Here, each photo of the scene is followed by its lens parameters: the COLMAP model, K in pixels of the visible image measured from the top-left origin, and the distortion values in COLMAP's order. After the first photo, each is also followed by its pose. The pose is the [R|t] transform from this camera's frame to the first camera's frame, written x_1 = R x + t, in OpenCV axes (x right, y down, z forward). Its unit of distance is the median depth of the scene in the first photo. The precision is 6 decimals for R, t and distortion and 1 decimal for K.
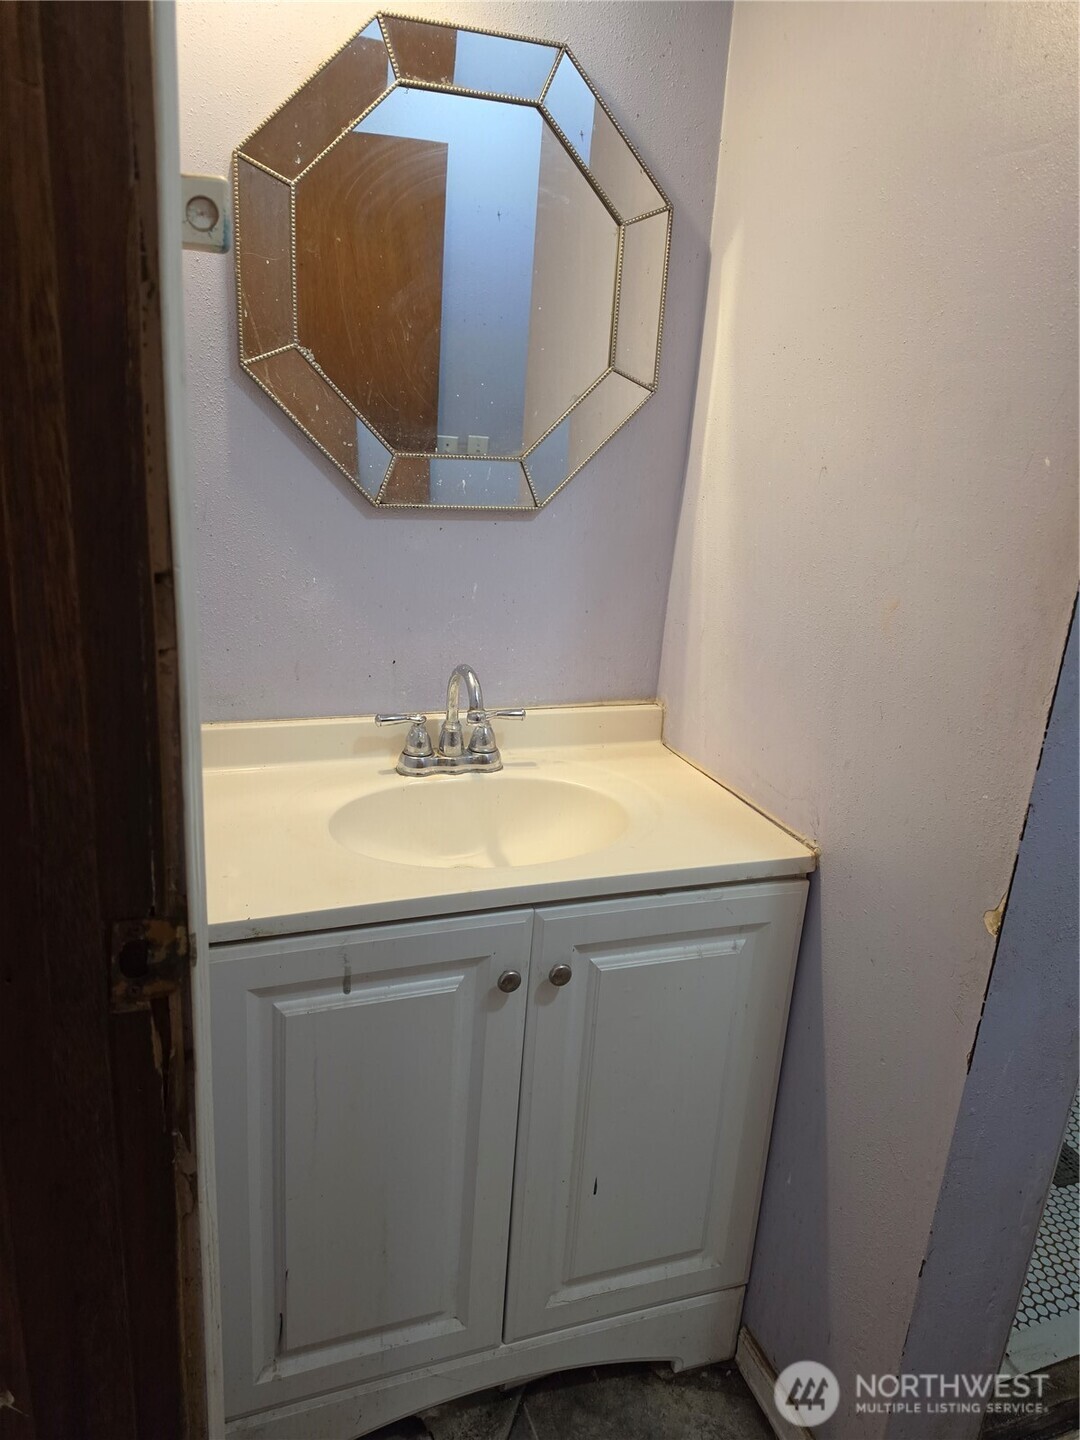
lens RADIAL K [[1036.0, 0, 542.7], [0, 1036.0, 711.7], [0, 0, 1]] dist [0.010977, -0.014711]
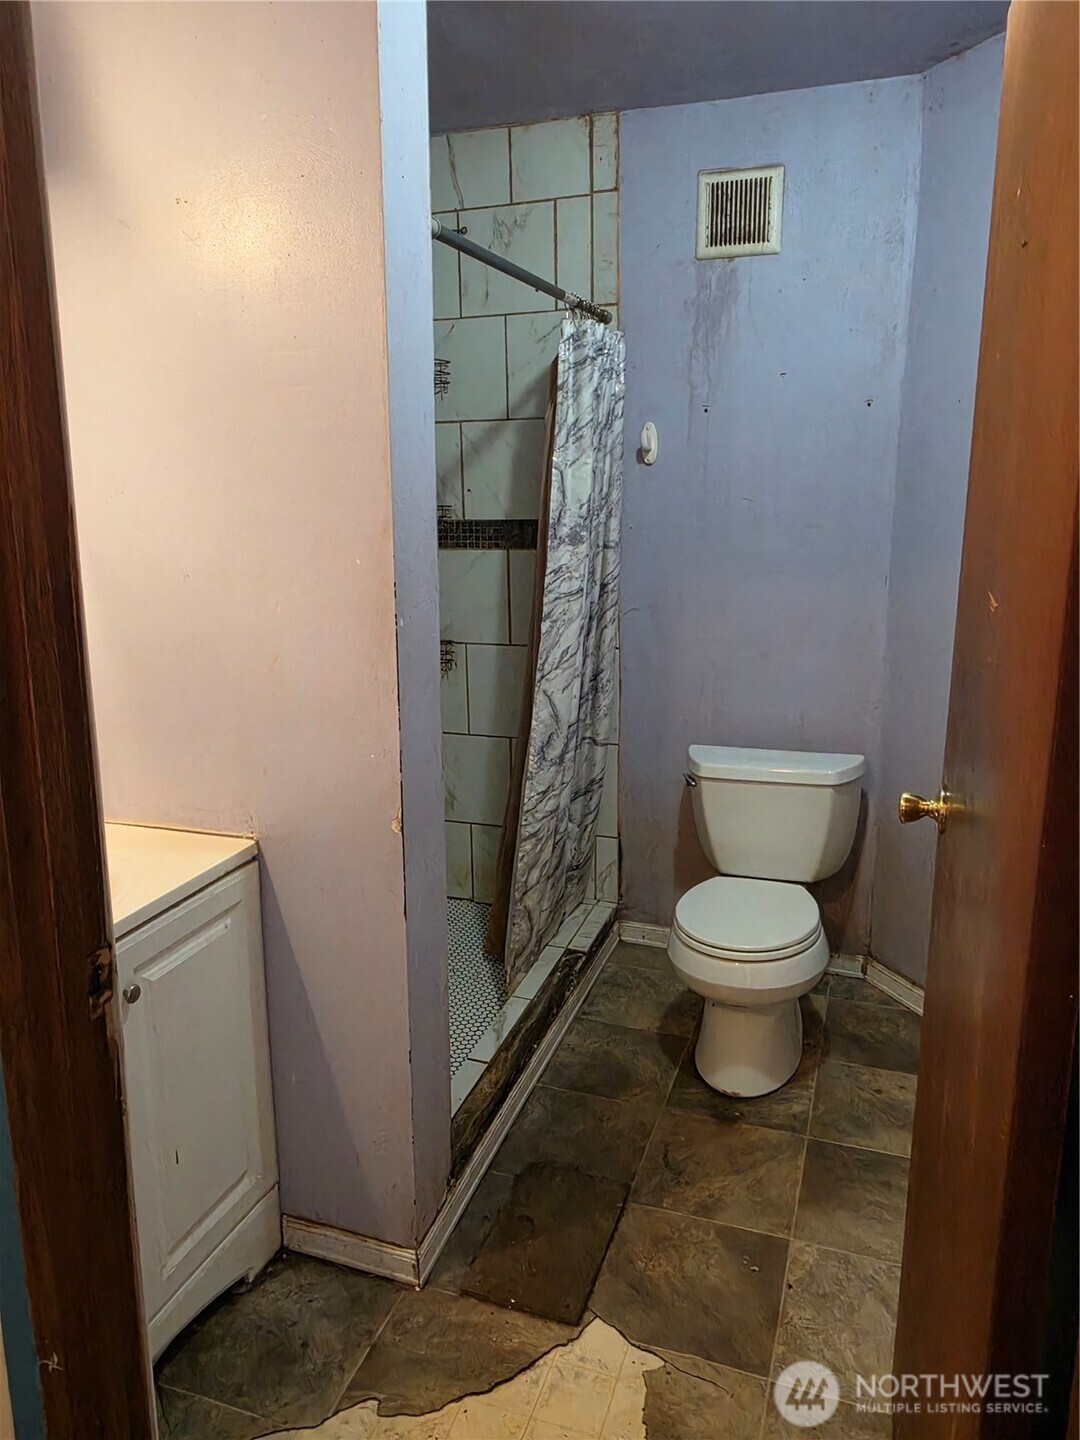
lens RADIAL K [[1036.0, 0, 538.5], [0, 1036.0, 719.0], [0, 0, 1]] dist [0.010977, -0.014711]
pose [[0.633533, -0.259264, 0.728984, -0.481710], [0.289586, 0.953160, 0.087324, -0.034099], [-0.717479, 0.155781, 0.678938, -0.268211]]
